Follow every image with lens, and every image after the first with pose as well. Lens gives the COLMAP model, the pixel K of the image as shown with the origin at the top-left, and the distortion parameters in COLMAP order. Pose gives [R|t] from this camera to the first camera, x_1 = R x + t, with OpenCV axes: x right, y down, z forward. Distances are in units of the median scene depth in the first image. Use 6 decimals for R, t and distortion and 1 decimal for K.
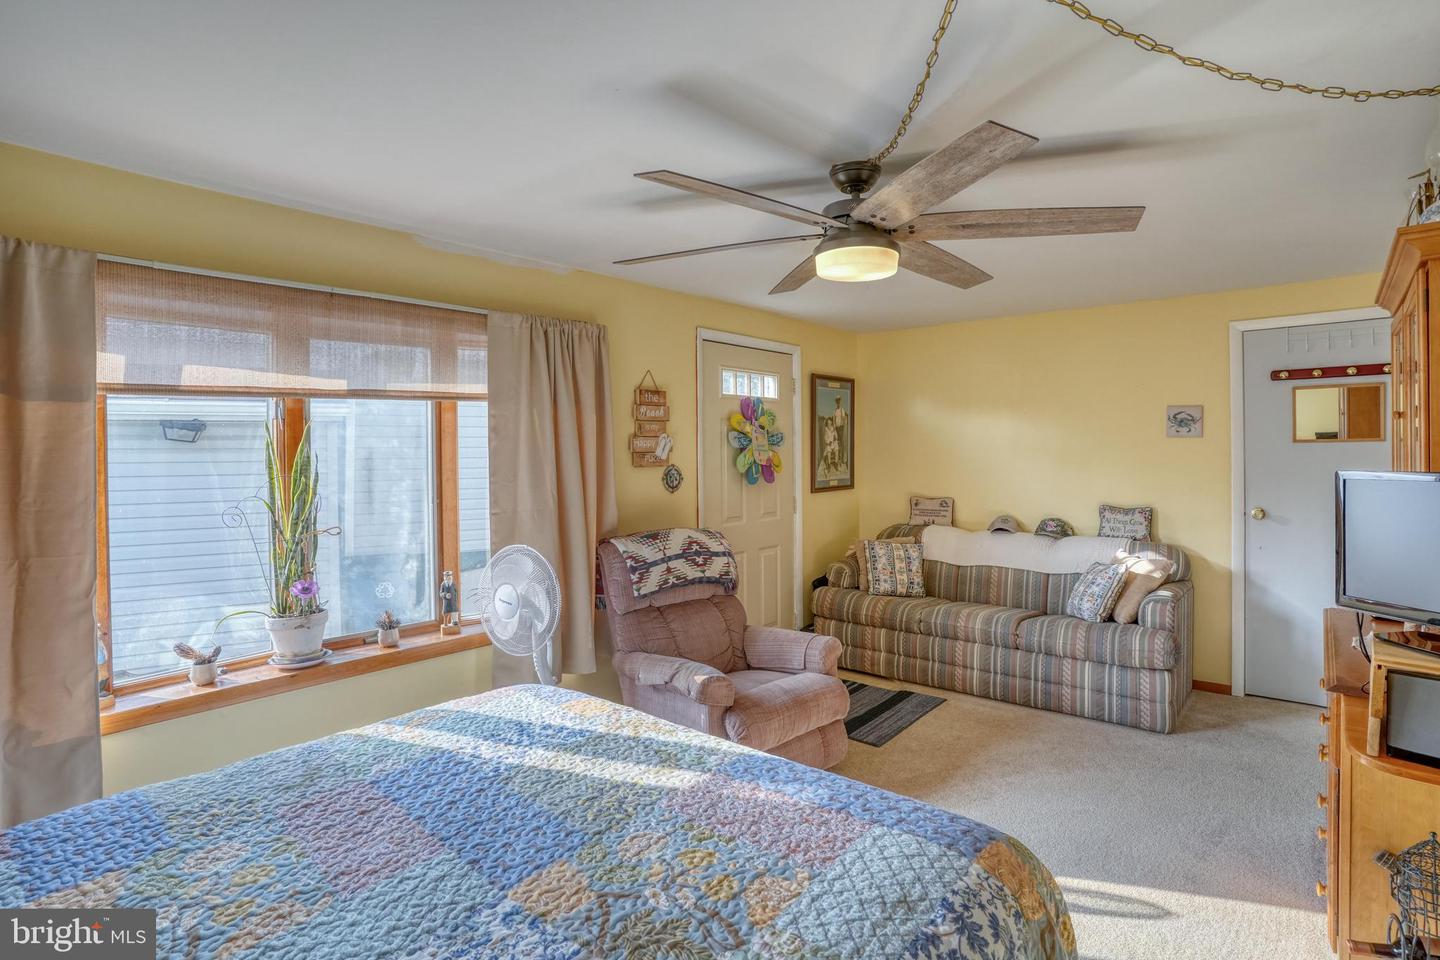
lens RADIAL K [[723.4, 0, 722.1], [0, 723.4, 455.2], [0, 0, 1]] dist [-0.072626, 0.026855]
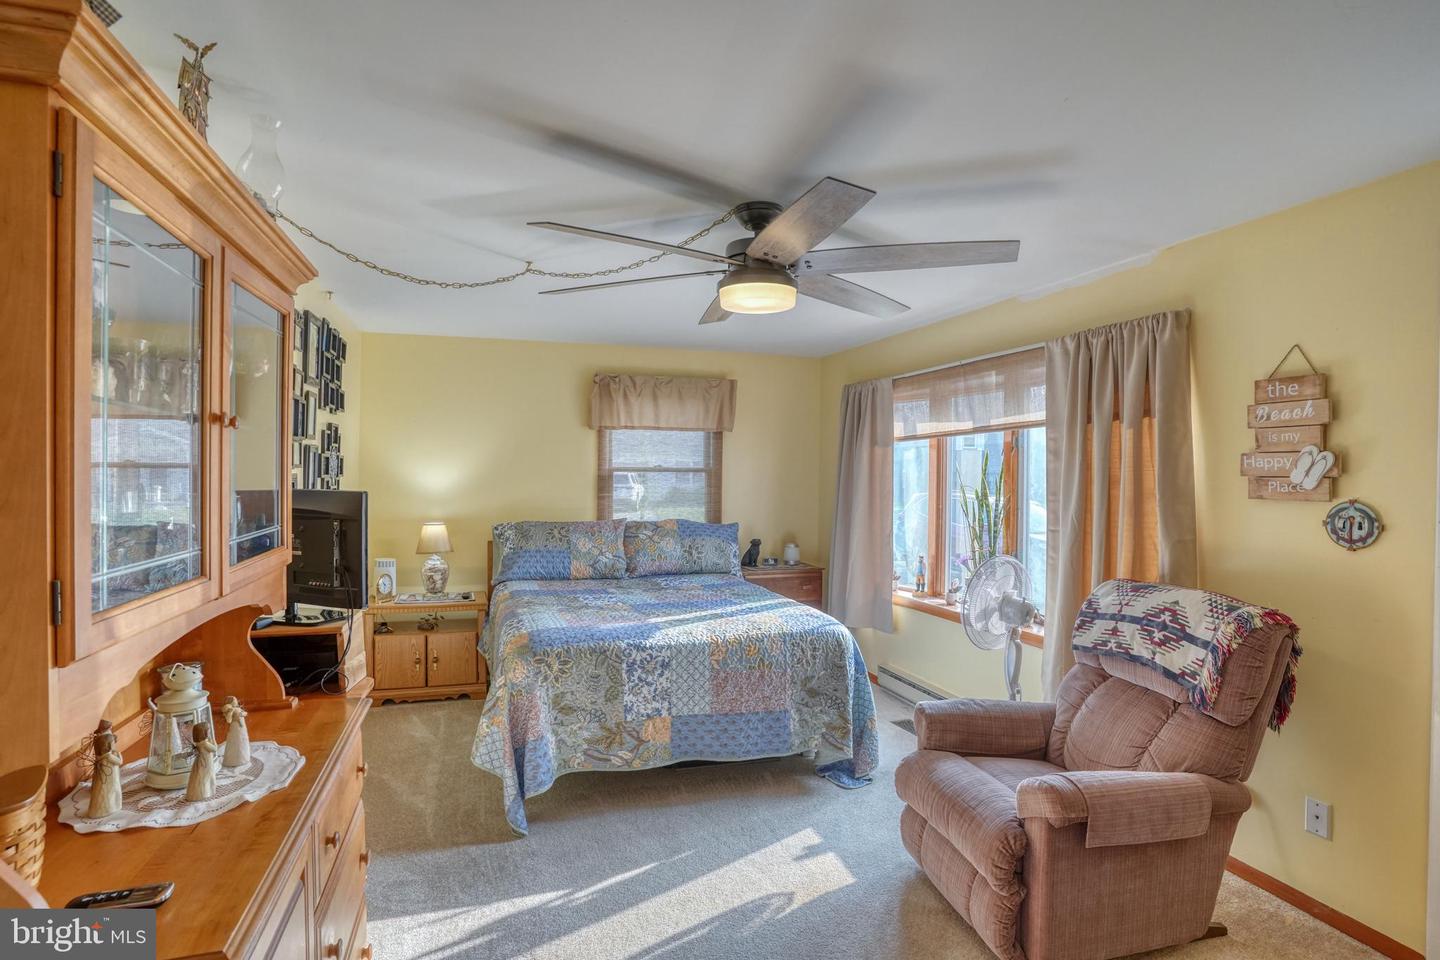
lens RADIAL K [[723.4, 0, 704.0], [0, 723.4, 477.4], [0, 0, 1]] dist [-0.072626, 0.026855]
pose [[-0.536702, 0.014436, -0.843649, 0.681953], [-0.006272, 0.999758, 0.021097, -0.013189], [0.843749, 0.016614, -0.536481, 0.902376]]
